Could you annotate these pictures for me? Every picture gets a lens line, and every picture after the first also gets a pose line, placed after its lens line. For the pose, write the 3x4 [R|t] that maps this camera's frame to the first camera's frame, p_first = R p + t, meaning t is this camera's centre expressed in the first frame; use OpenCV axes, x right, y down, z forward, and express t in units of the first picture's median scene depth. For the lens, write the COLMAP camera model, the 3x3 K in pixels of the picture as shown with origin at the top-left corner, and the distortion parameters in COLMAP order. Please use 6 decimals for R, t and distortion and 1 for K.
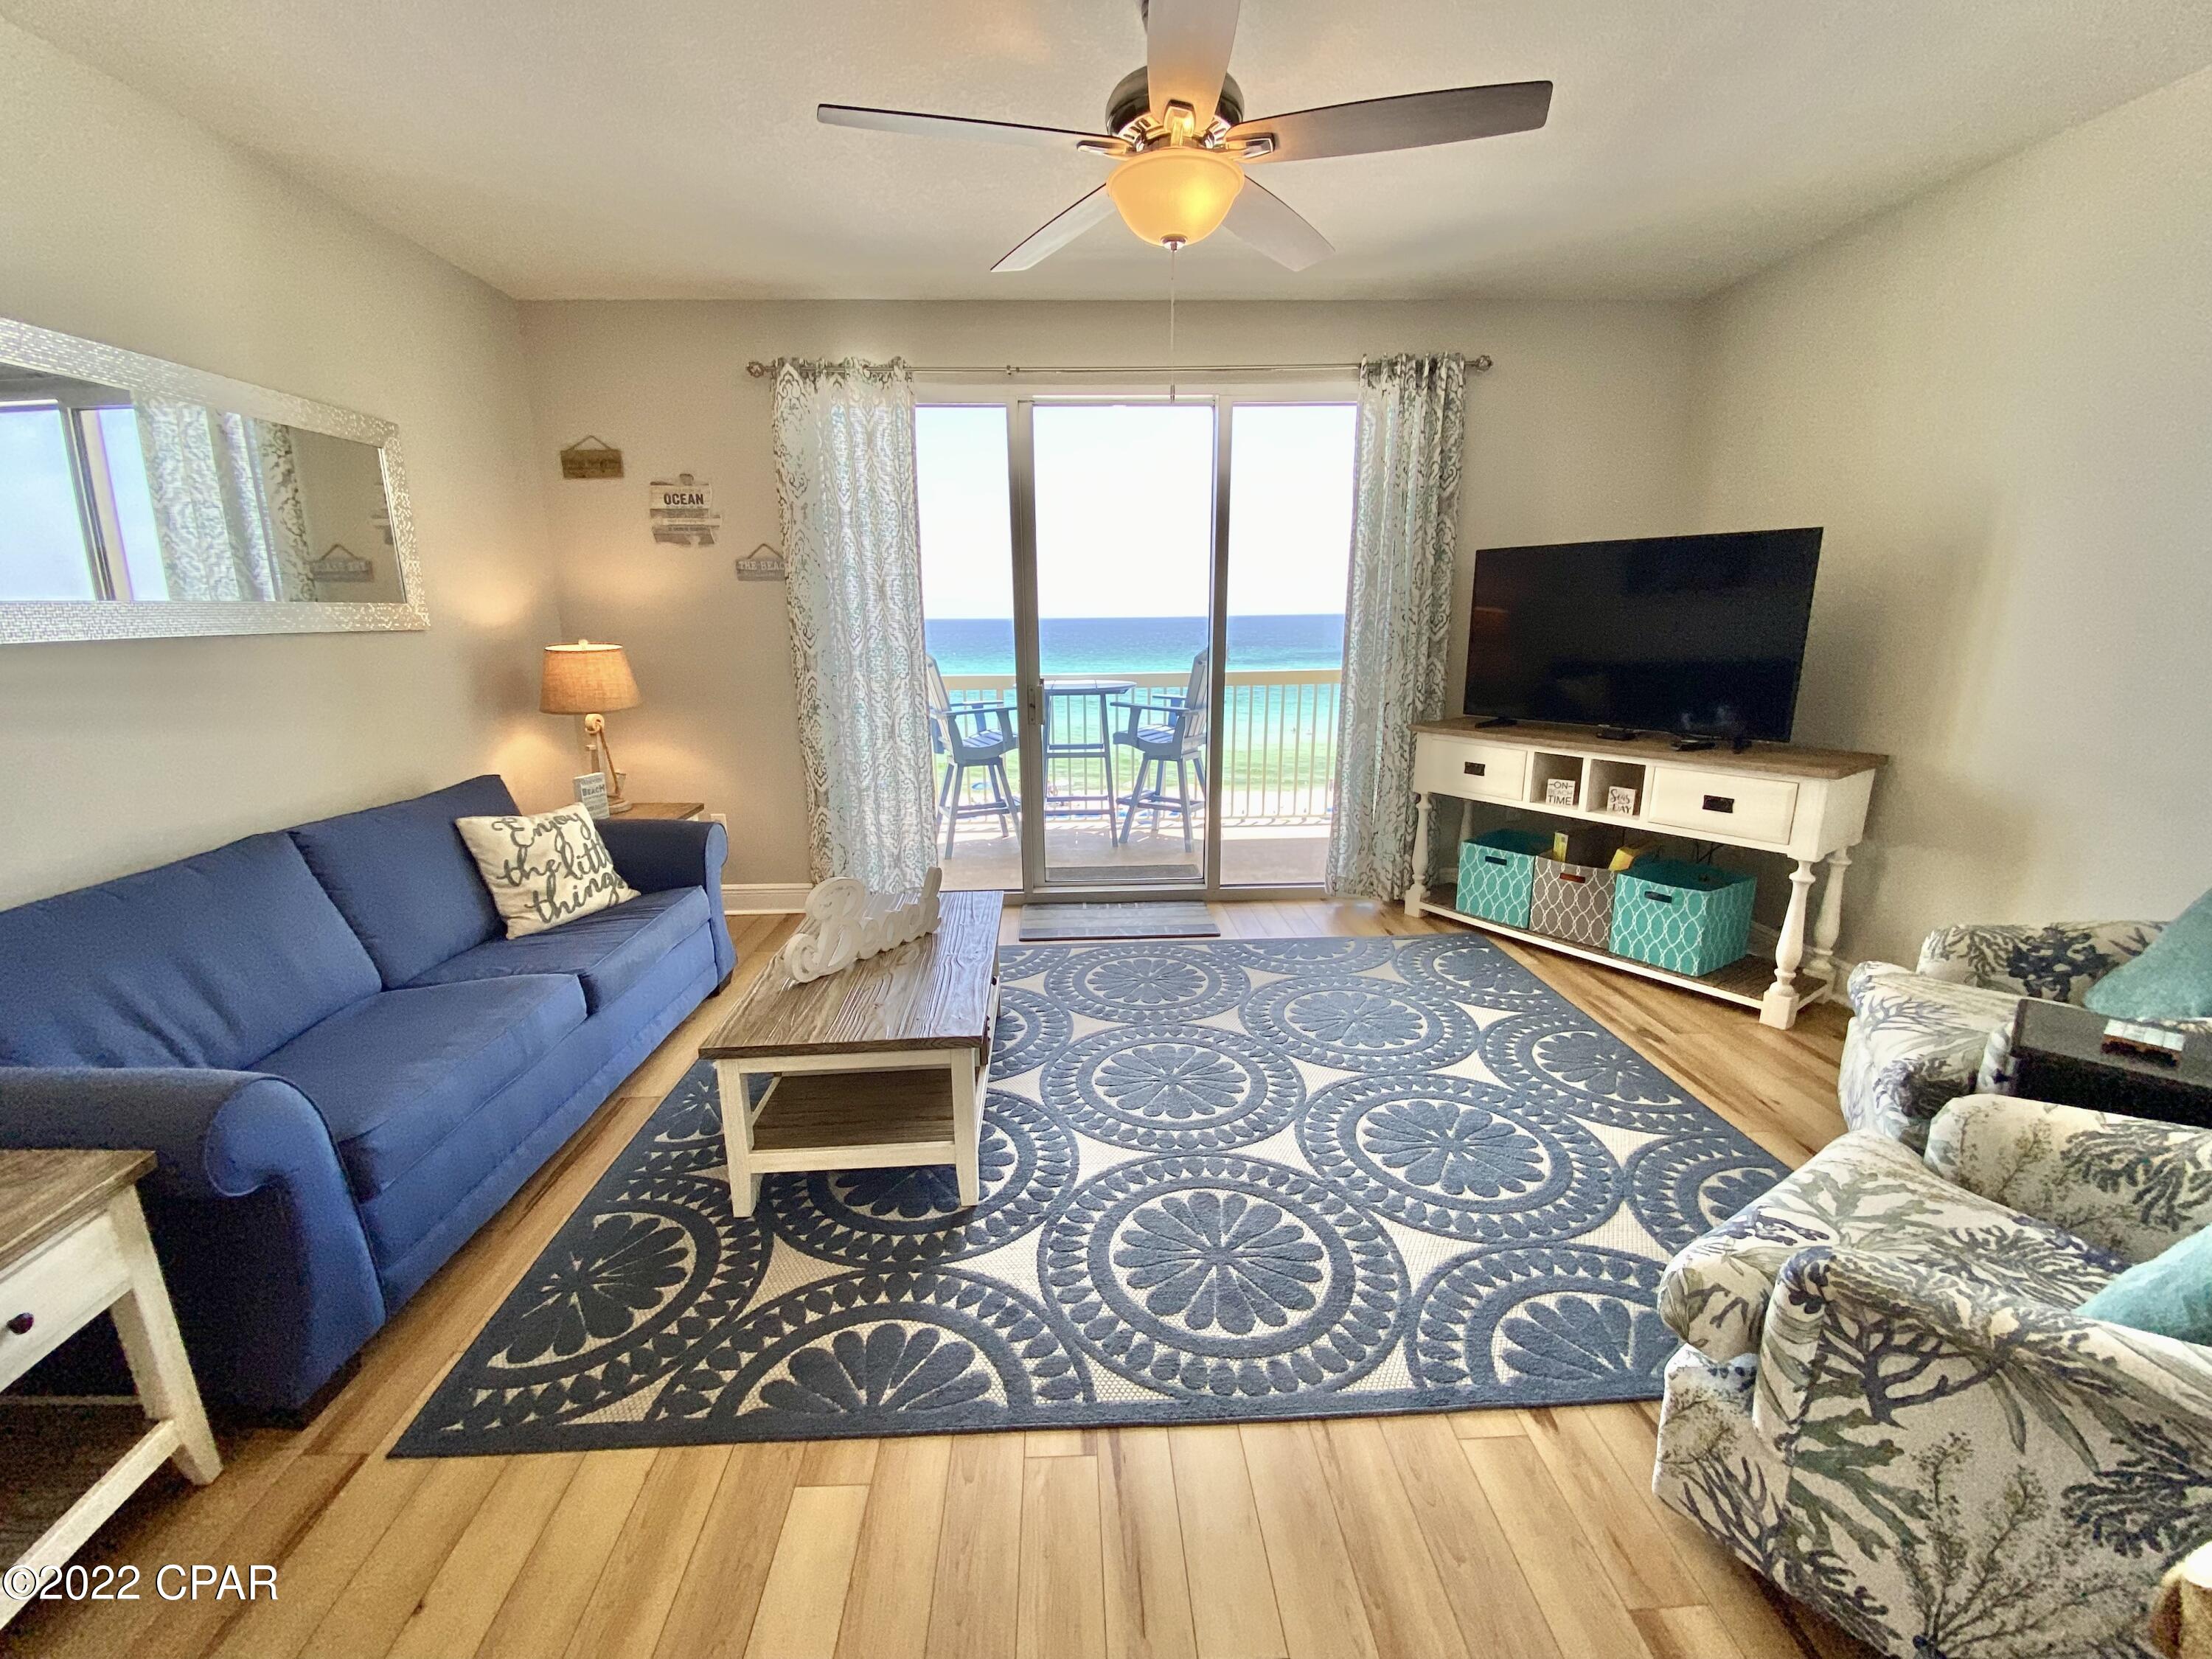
lens RADIAL K [[892.1, 0, 1096.9], [0, 892.1, 832.3], [0, 0, 1]] dist [0.021307, -0.021774]
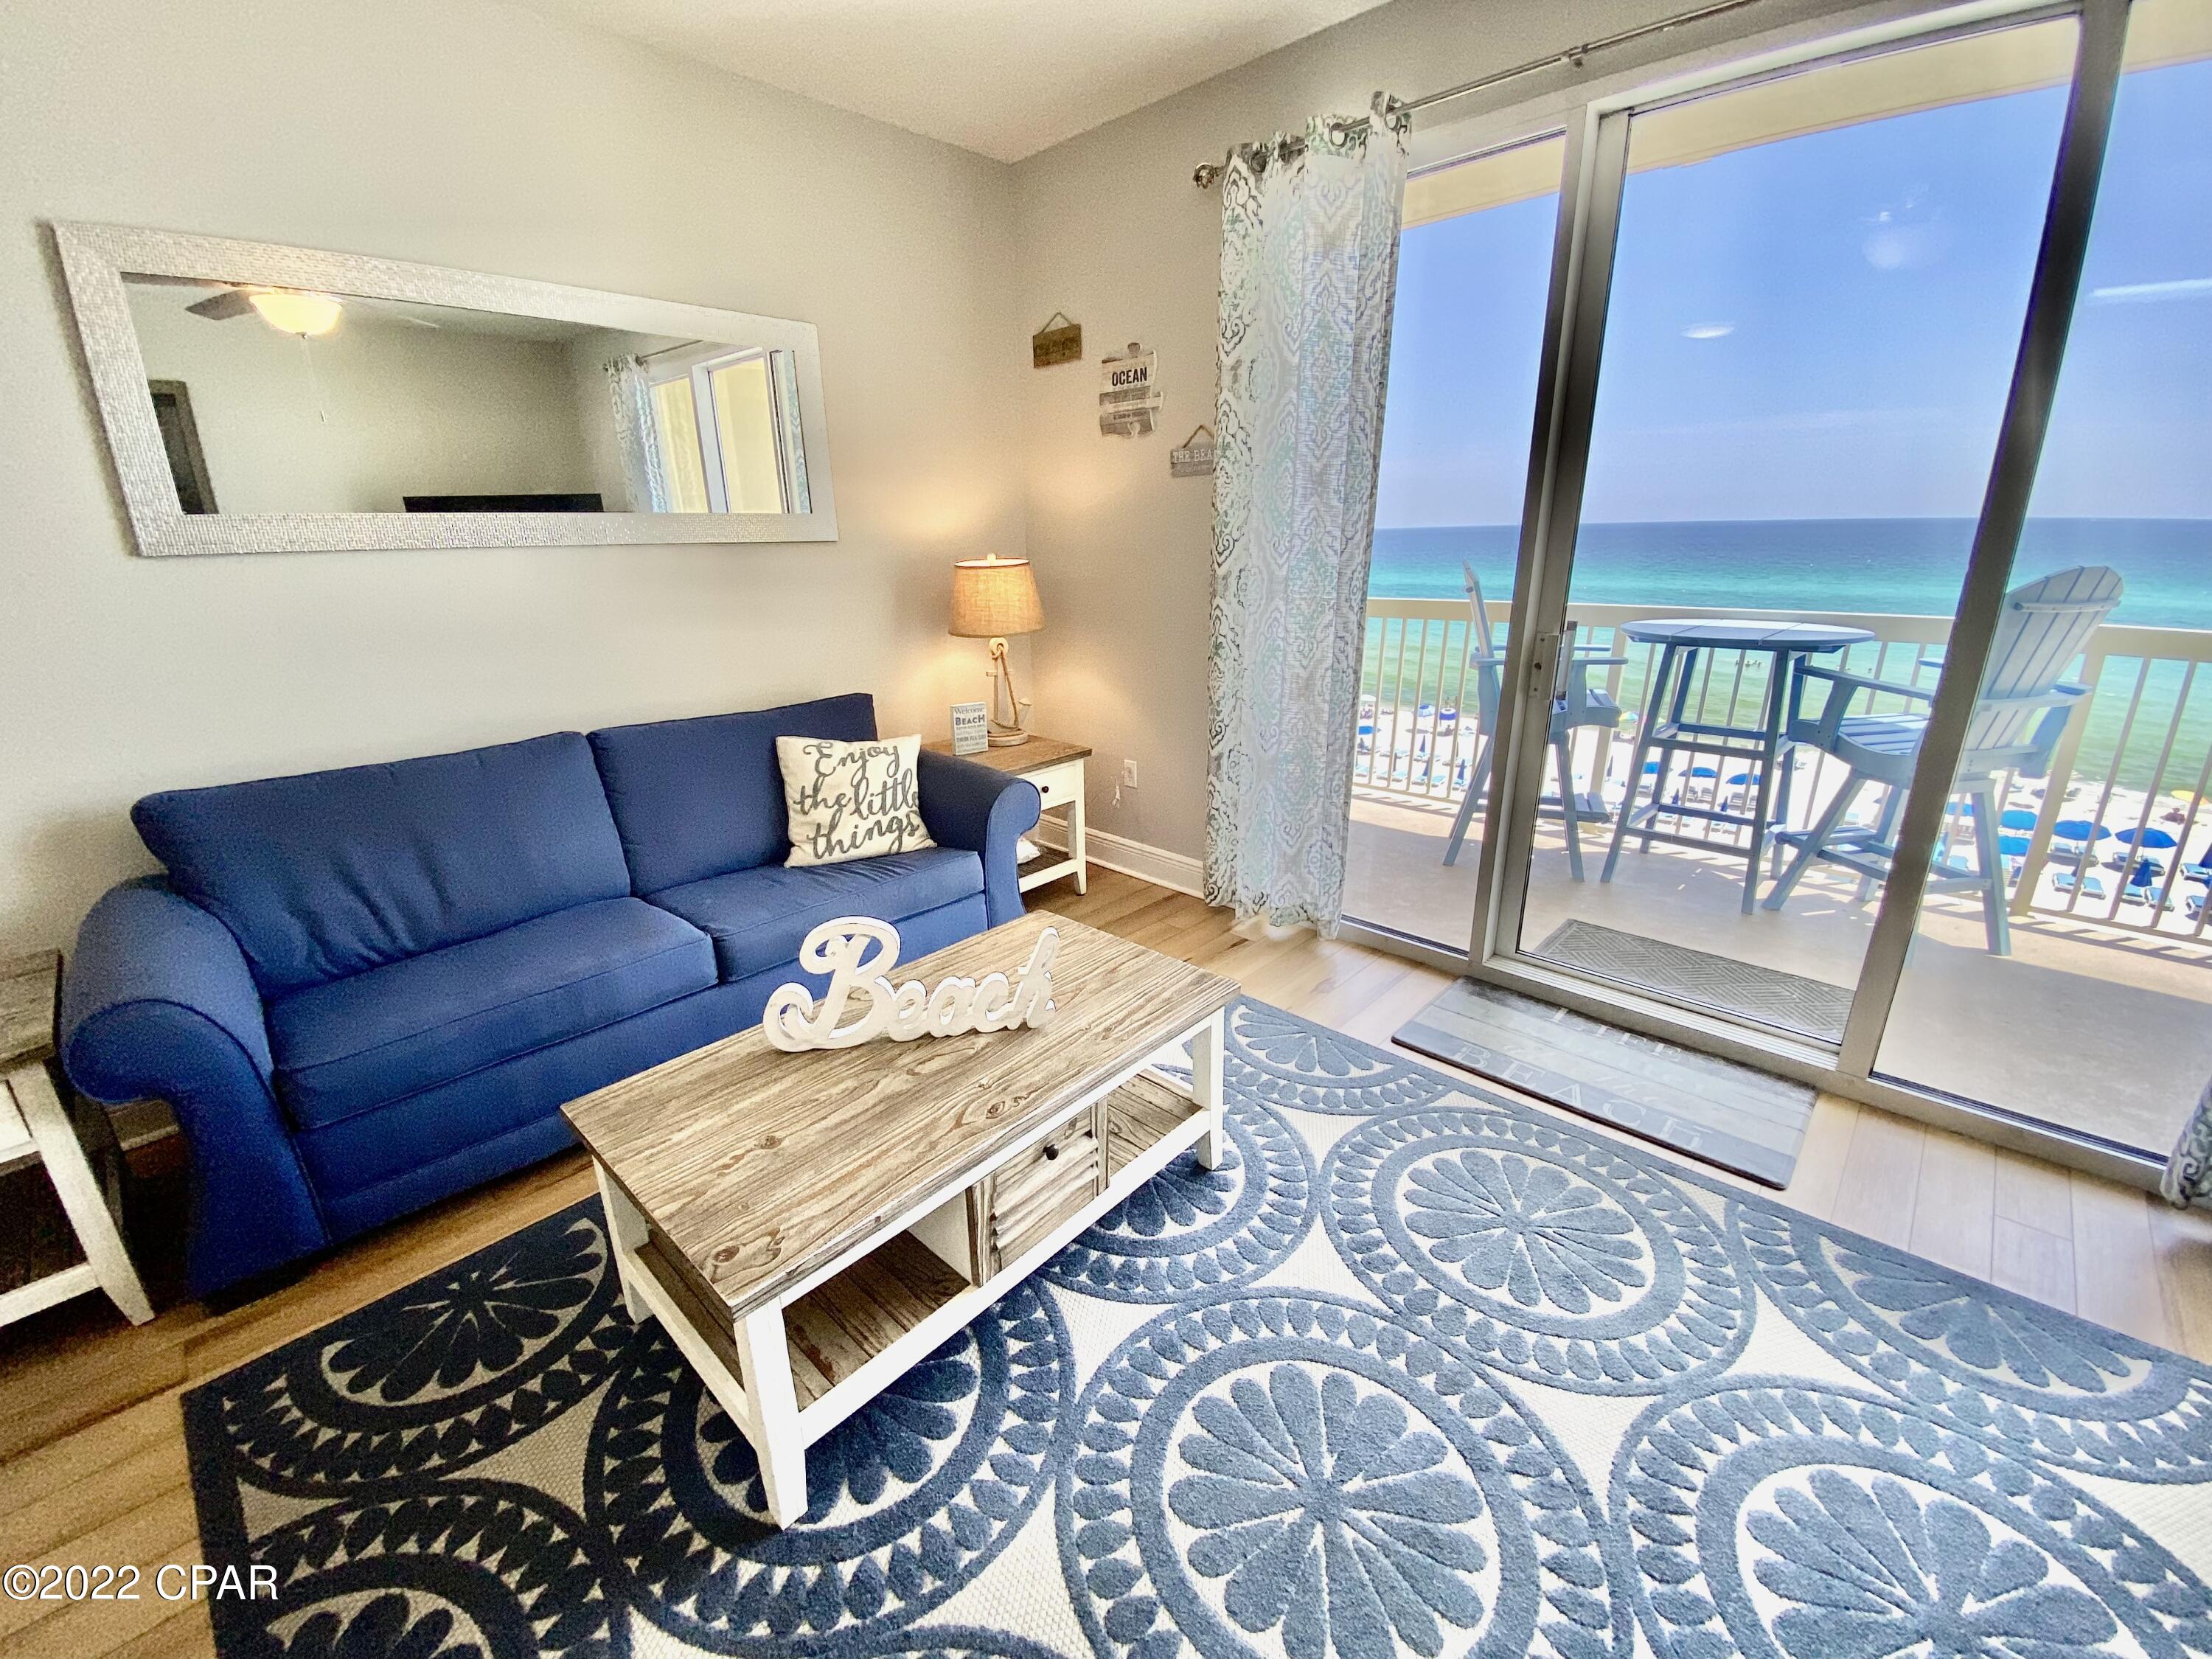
lens RADIAL K [[903.1, 0, 1092.6], [0, 903.1, 828.6], [0, 0, 1]] dist [0.018342, -0.020224]
pose [[0.690153, 0.219220, -0.689660, 0.231768], [-0.156932, 0.975672, 0.153089, -0.118593], [0.706443, 0.002575, 0.707766, 0.513368]]
